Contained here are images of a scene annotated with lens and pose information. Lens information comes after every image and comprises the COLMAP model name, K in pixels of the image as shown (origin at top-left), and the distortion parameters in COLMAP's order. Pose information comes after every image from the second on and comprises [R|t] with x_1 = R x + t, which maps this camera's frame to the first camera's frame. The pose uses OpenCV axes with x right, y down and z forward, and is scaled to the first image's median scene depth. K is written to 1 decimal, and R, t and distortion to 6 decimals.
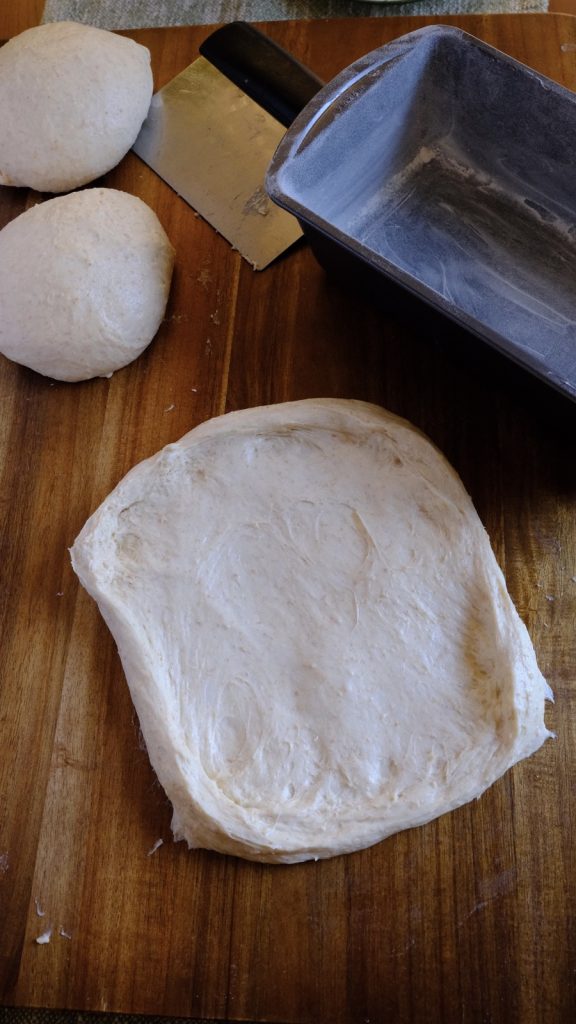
lens RADIAL K [[902.1, 0, 288.0], [0, 902.1, 512.0], [0, 0, 1]] dist [-0.017220, 0.005274]
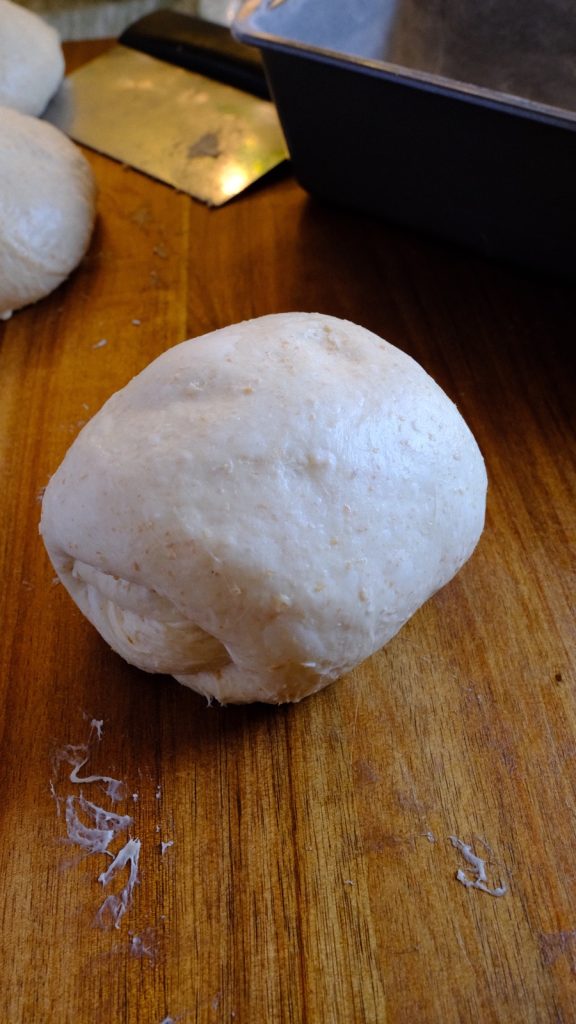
lens RADIAL K [[902.1, 0, 288.0], [0, 902.1, 512.0], [0, 0, 1]] dist [-0.017220, 0.005274]
pose [[0.989682, -0.051628, 0.133656, -0.089822], [0.094747, 0.935573, -0.340185, 0.234258], [-0.107482, 0.349338, 0.930812, 0.414906]]
